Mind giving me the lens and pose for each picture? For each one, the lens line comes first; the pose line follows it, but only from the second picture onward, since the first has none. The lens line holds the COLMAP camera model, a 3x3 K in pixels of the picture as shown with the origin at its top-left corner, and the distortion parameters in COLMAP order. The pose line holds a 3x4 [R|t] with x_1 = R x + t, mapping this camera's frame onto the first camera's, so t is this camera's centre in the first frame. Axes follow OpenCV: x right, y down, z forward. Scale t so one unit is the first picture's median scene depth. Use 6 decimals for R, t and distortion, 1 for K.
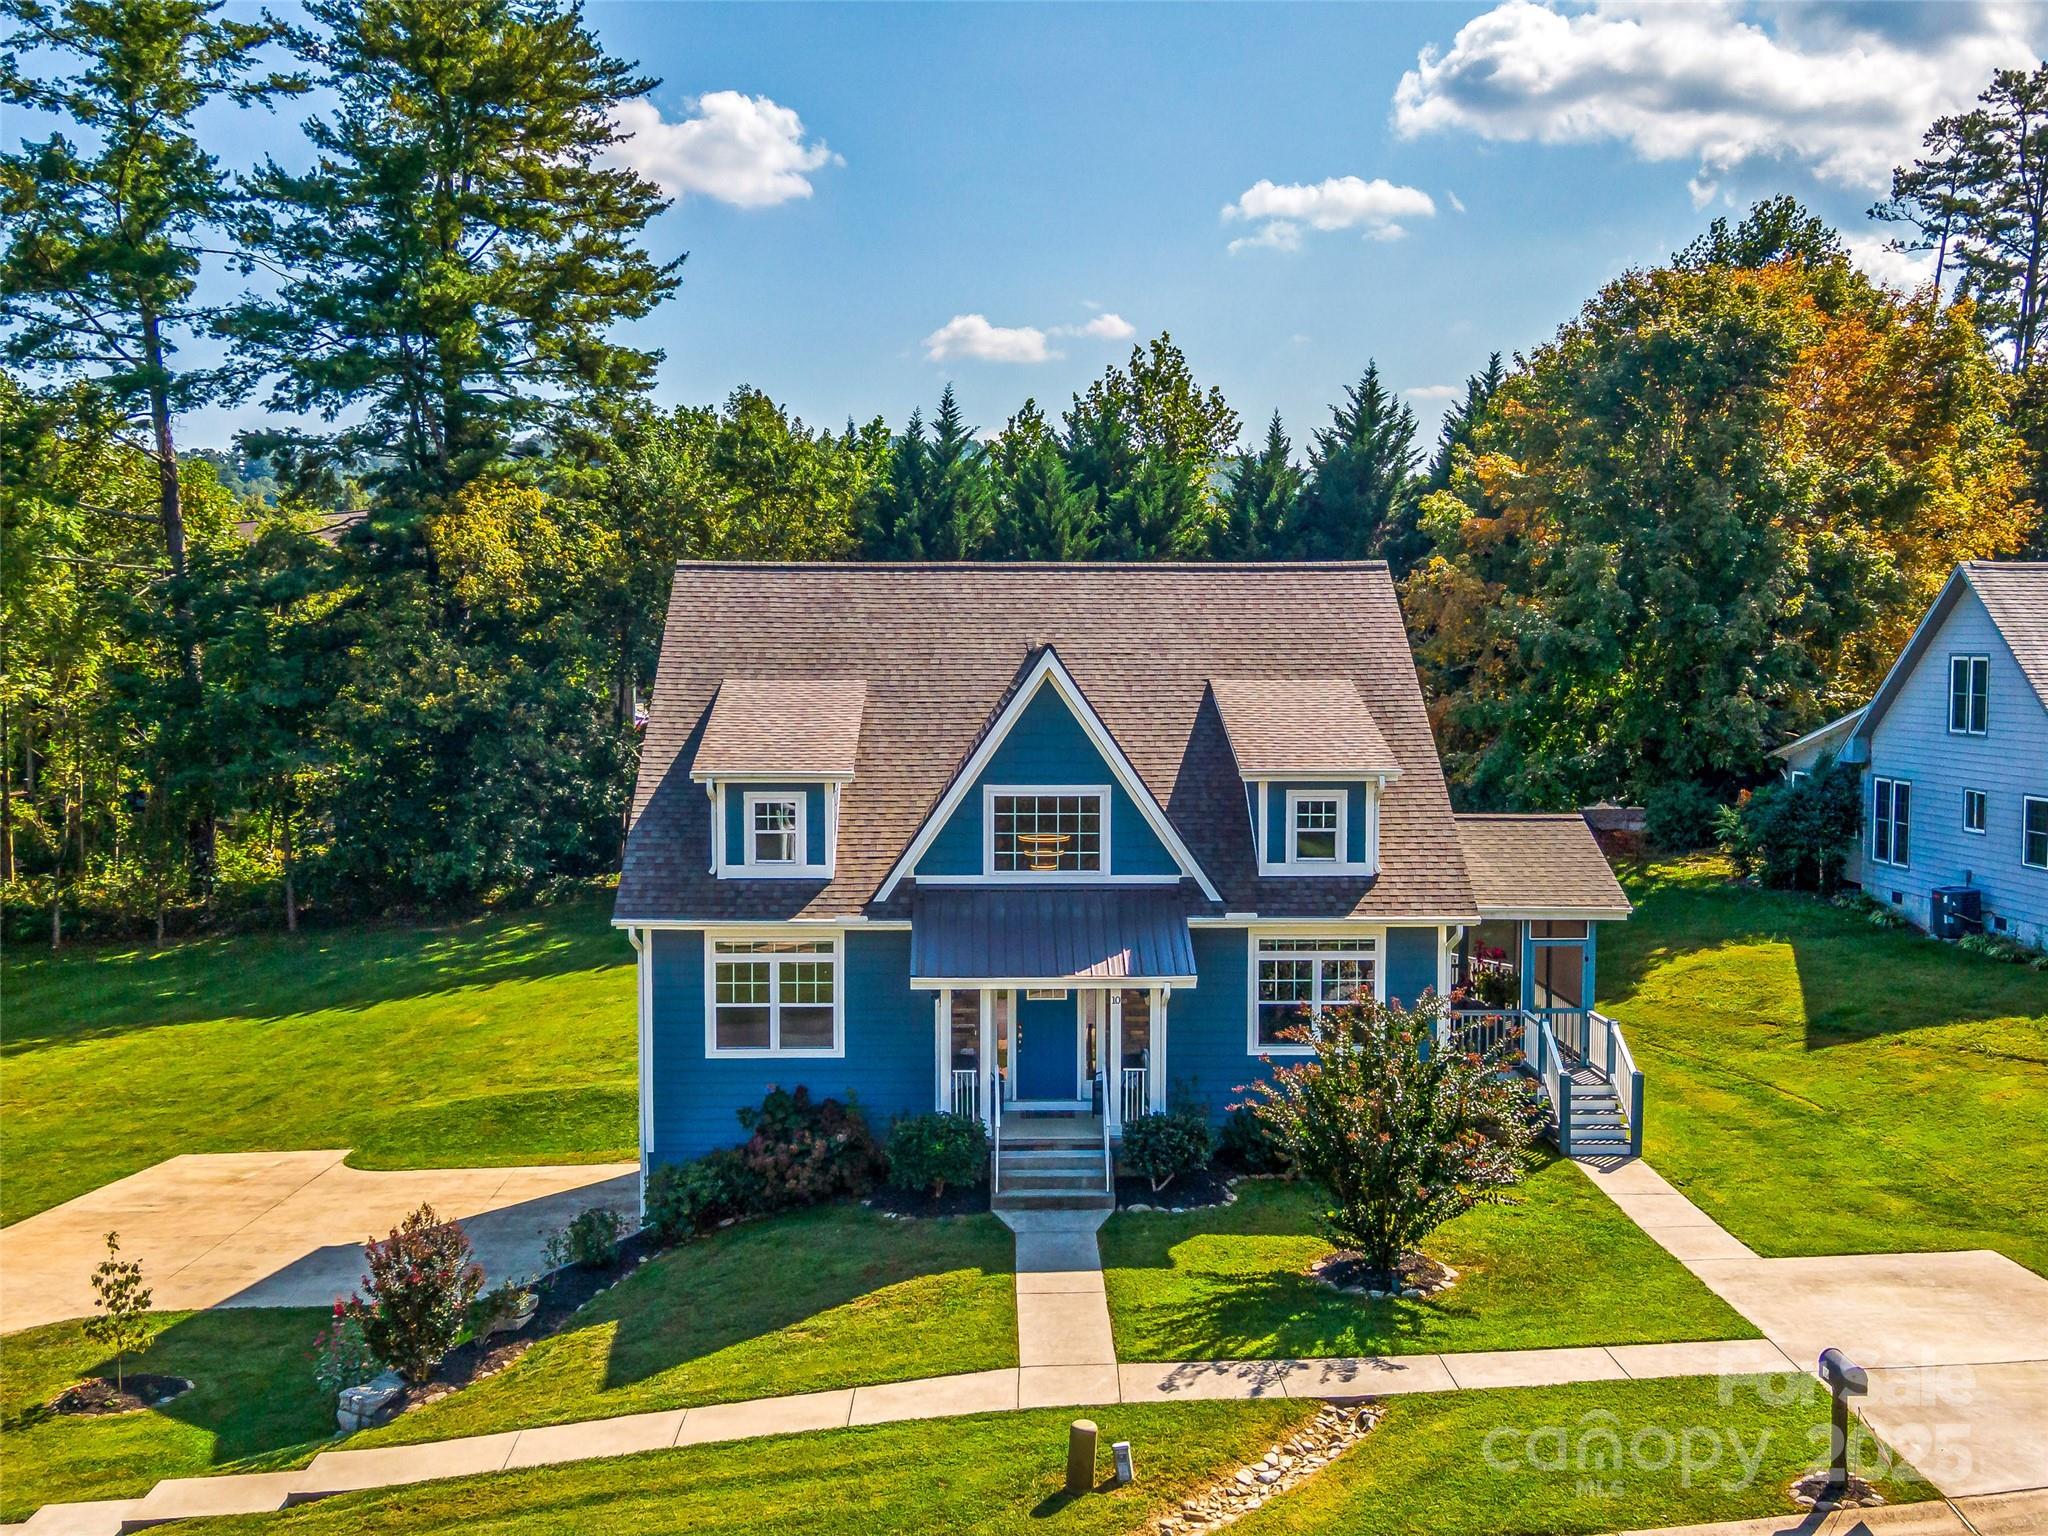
lens RADIAL K [[2112.2, 0, 1024.0], [0, 2112.2, 768.0], [0, 0, 1]] dist [-0.011505, 0.011573]
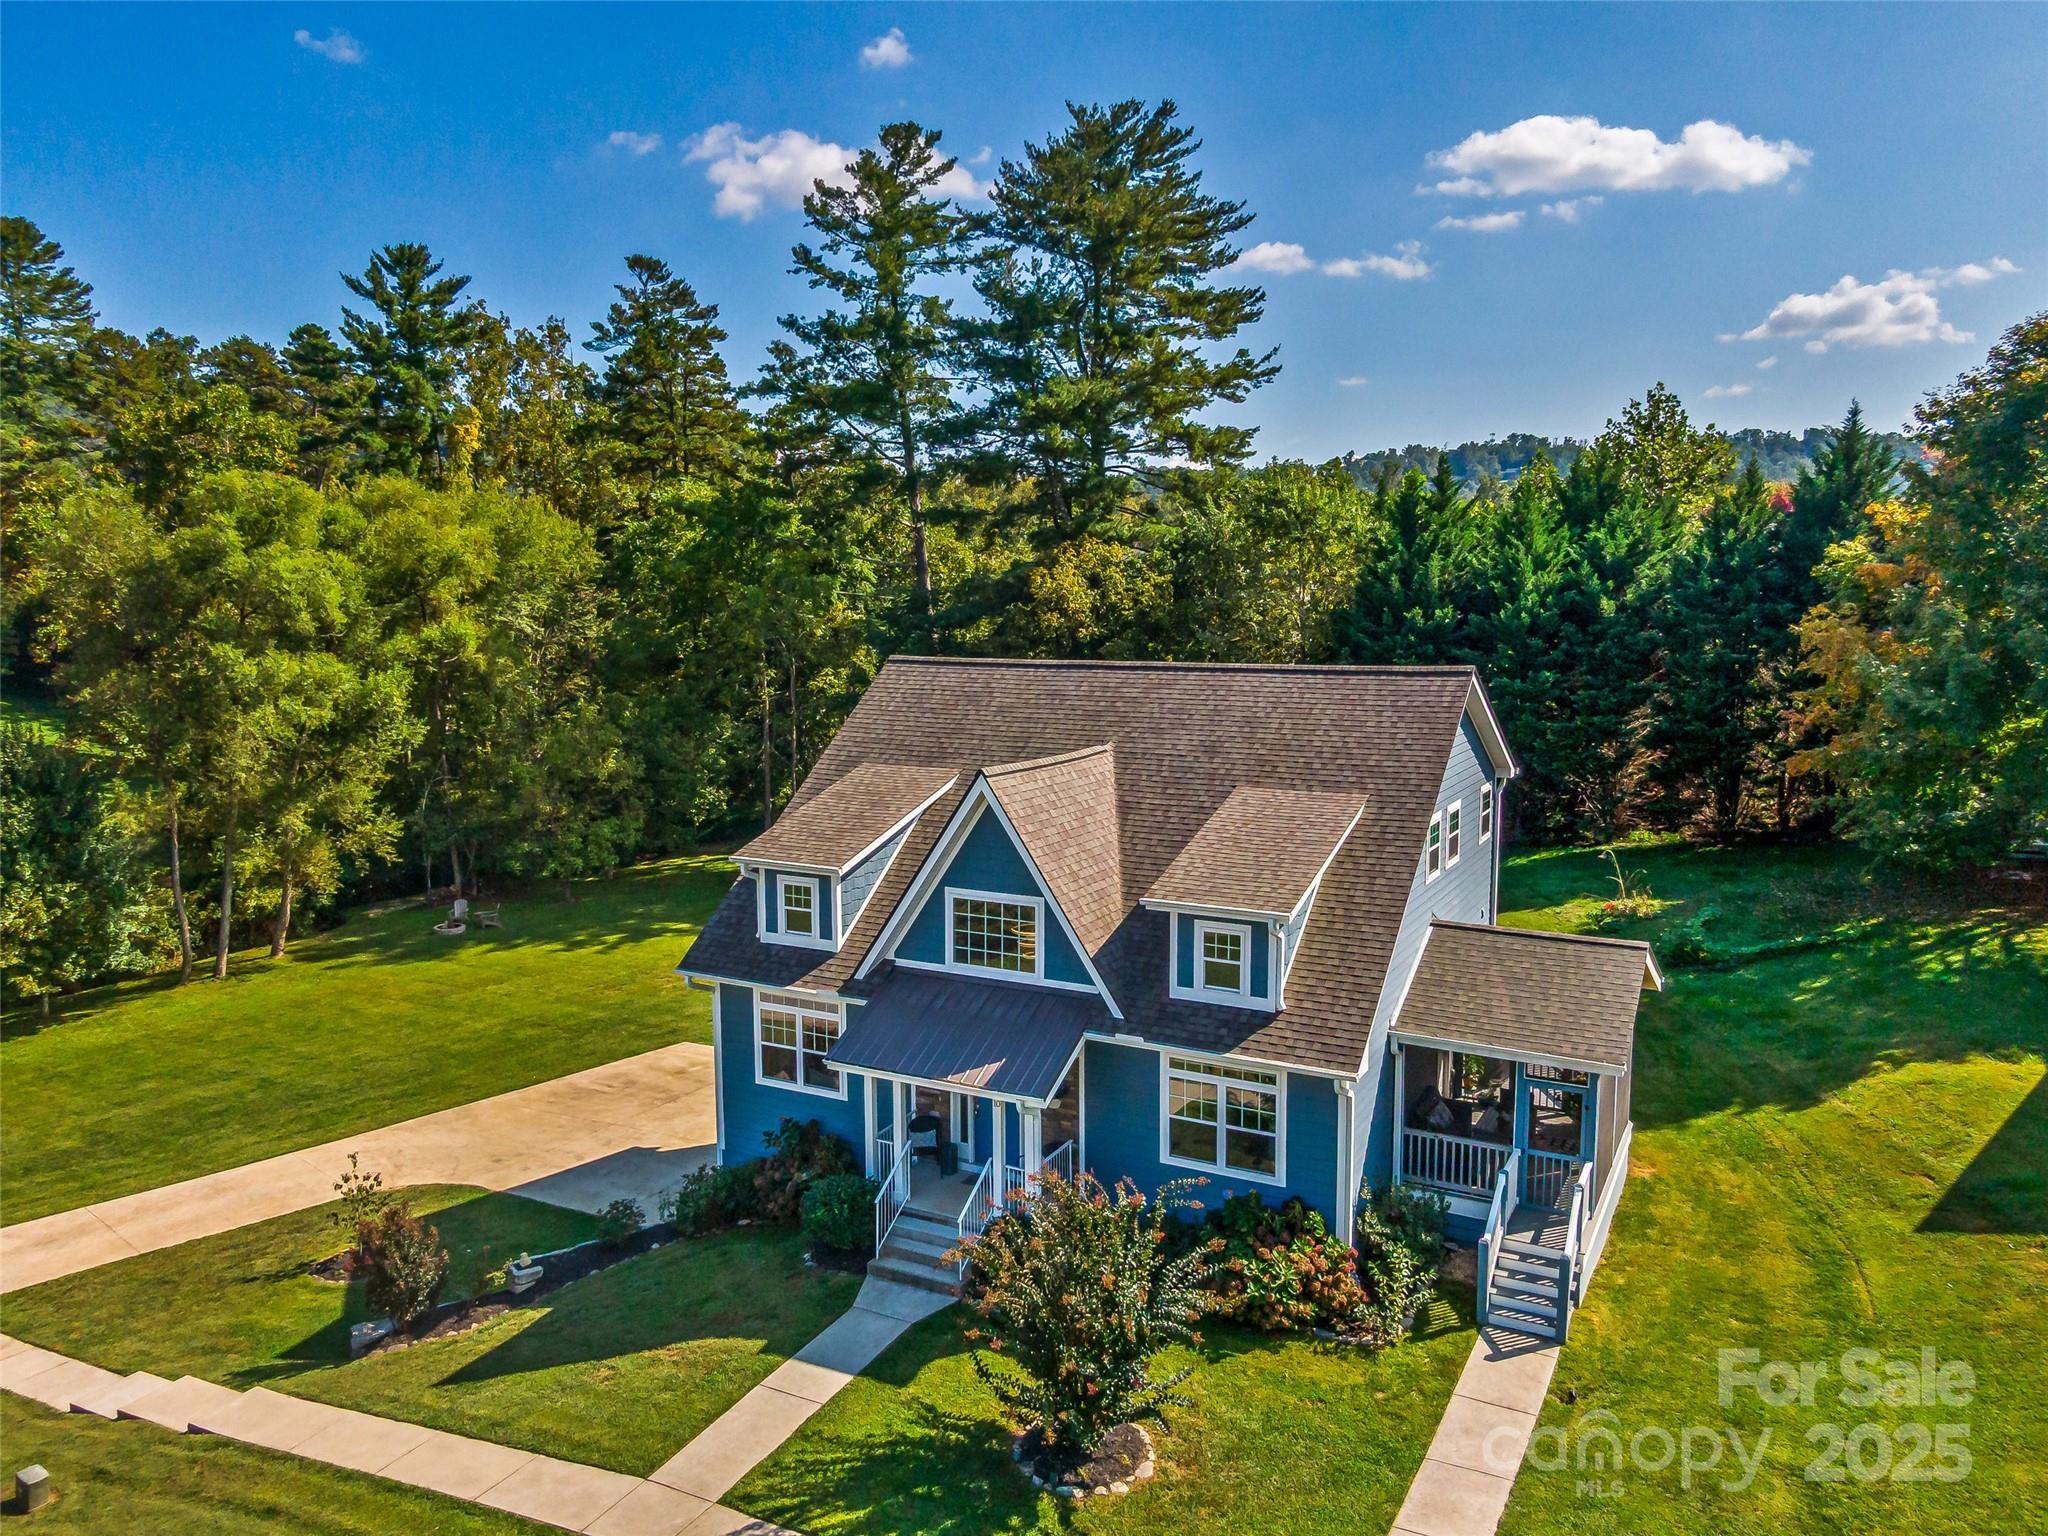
lens RADIAL K [[1457.5, 0, 1024.0], [0, 1457.5, 768.0], [0, 0, 1]] dist [0.006166, -0.005345]
pose [[0.865109, 0.055728, -0.498478, 0.403093], [-0.025540, 0.997414, 0.067182, -0.109002], [0.500933, -0.045389, 0.864295, 0.347106]]
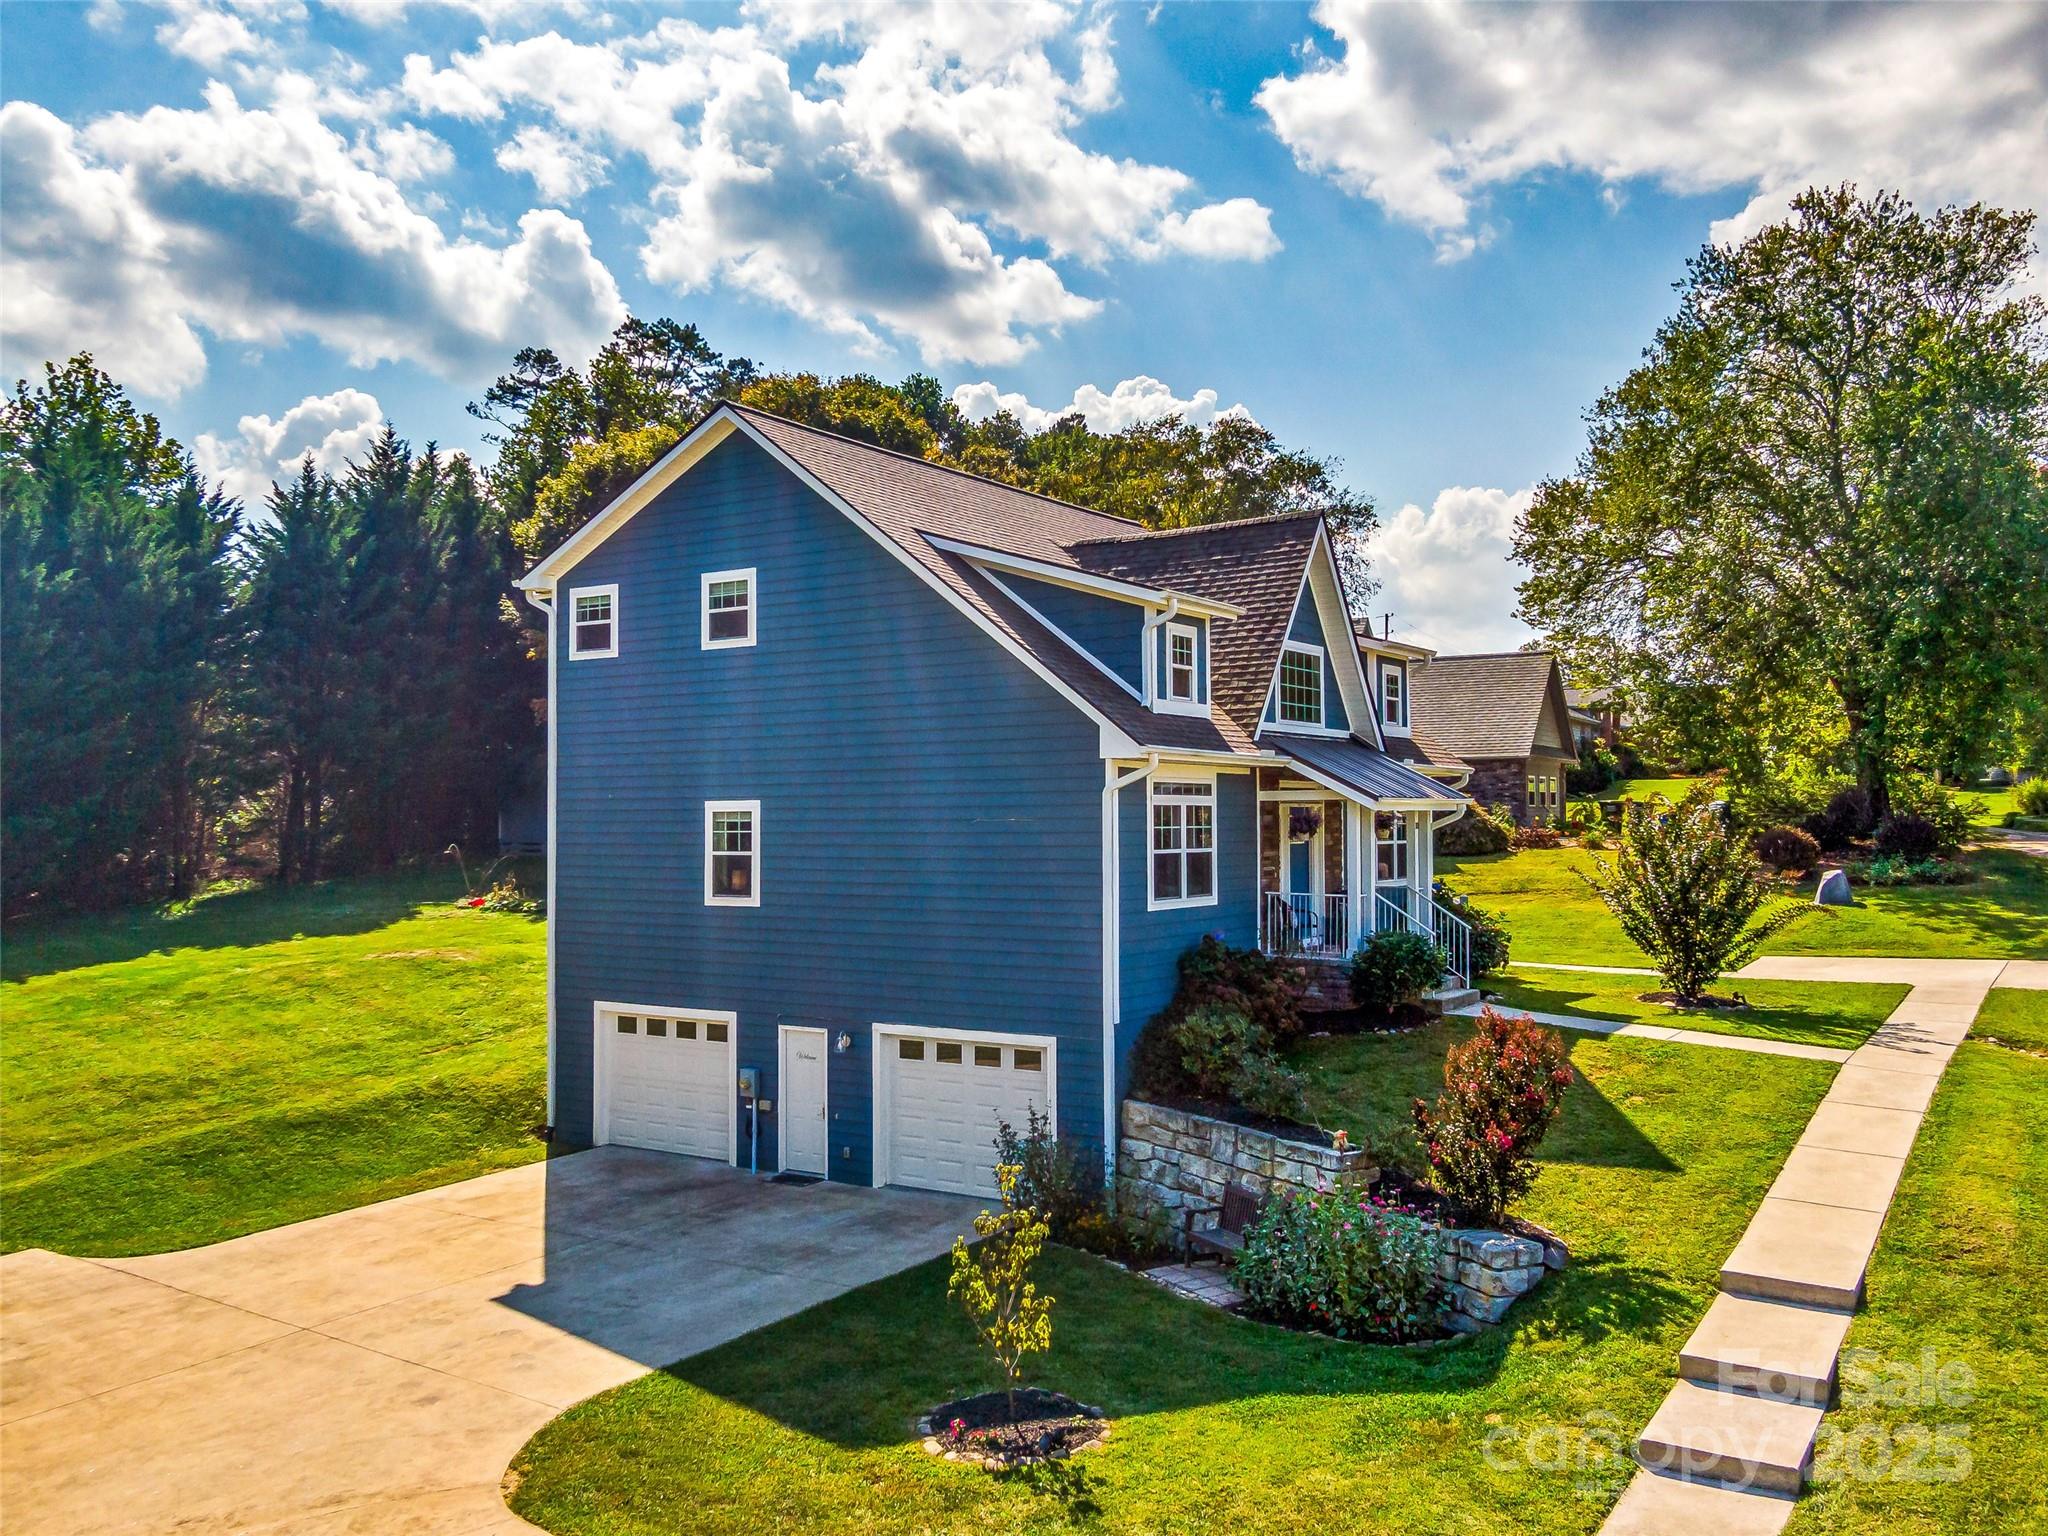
lens RADIAL K [[1685.7, 0, 1024.0], [0, 1685.7, 768.0], [0, 0, 1]] dist [-0.004083, -0.000976]
pose [[0.559956, 0.027724, 0.828059, -0.779277], [0.055954, 0.995893, -0.071180, 0.124831], [-0.826631, 0.086191, 0.556105, 0.639109]]
